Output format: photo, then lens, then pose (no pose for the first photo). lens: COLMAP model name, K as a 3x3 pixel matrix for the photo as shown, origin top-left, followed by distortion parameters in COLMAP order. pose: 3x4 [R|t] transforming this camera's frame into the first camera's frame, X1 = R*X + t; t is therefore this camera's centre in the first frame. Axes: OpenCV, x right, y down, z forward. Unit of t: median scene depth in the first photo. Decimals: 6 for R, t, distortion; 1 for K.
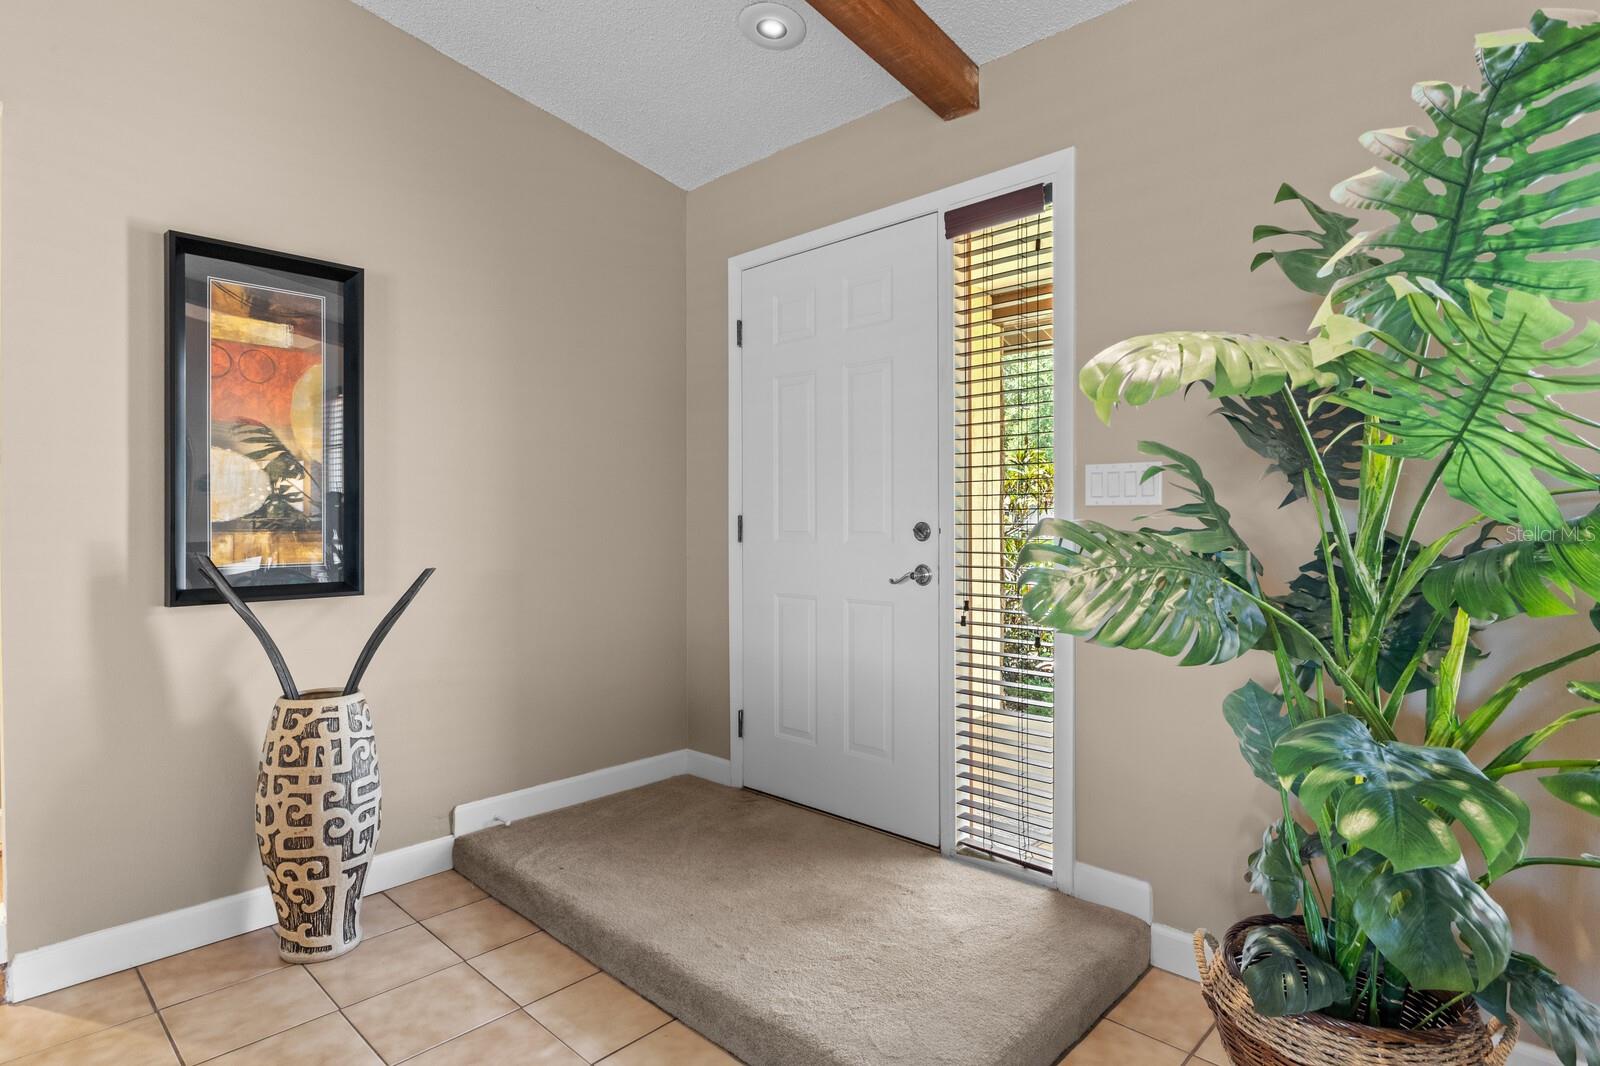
lens RADIAL K [[857.9, 0, 806.2], [0, 857.9, 533.2], [0, 0, 1]] dist [-0.000121, -0.000562]
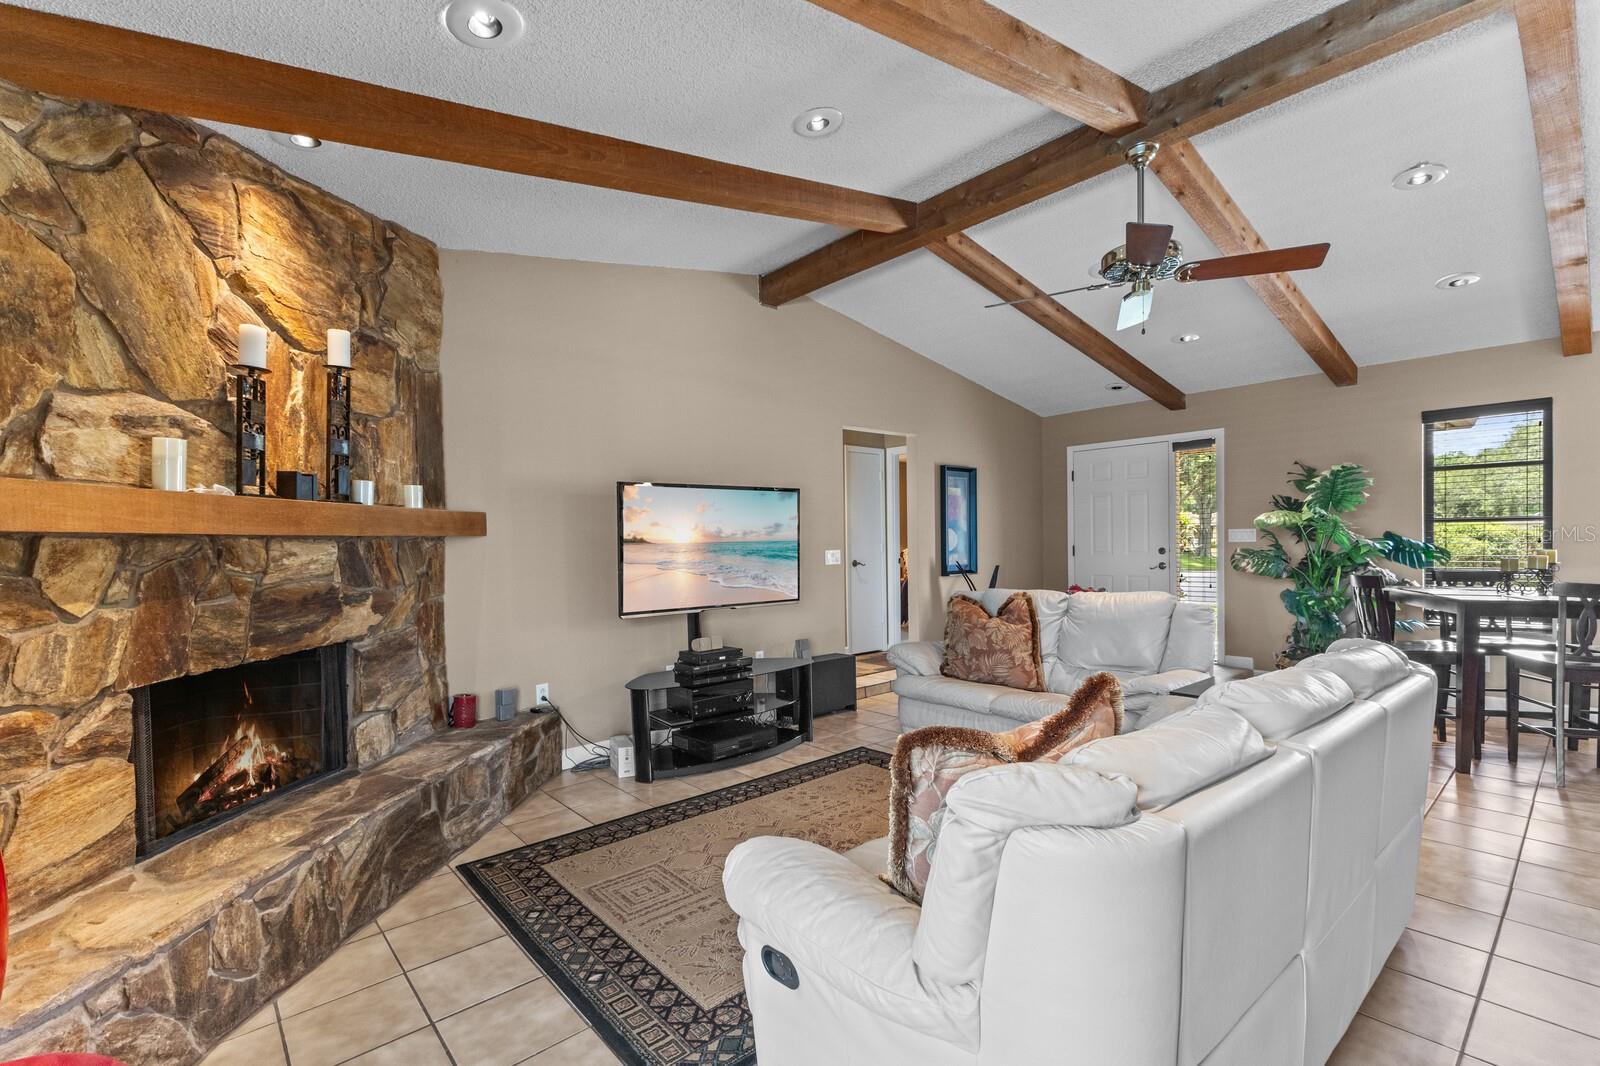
lens RADIAL K [[703.0, 0, 807.7], [0, 703.0, 556.4], [0, 0, 1]] dist [0.010770, -0.002916]
pose [[0.995910, -0.009371, -0.089861, -1.426718], [0.009814, 0.999942, 0.004487, -0.009908], [0.089814, -0.005351, 0.995944, -2.500822]]
